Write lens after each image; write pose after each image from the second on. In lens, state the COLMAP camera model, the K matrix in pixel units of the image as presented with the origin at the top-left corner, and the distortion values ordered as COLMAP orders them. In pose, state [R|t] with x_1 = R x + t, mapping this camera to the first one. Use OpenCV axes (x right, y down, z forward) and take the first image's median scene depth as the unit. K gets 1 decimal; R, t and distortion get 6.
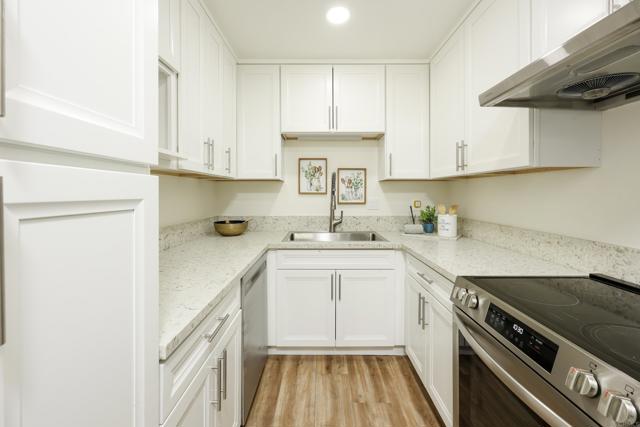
lens RADIAL K [[289.2, 0, 313.4], [0, 289.2, 193.3], [0, 0, 1]] dist [0.000733, -0.000261]
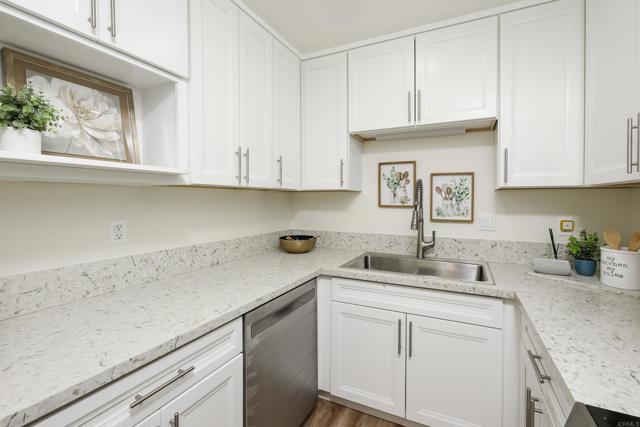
lens RADIAL K [[289.2, 0, 321.9], [0, 289.2, 200.4], [0, 0, 1]] dist [0.000733, -0.000261]
pose [[0.891976, 0.005346, -0.452051, 0.183348], [-0.002269, 0.999970, 0.007348, -0.023037], [0.452077, -0.005529, 0.891962, 0.214898]]
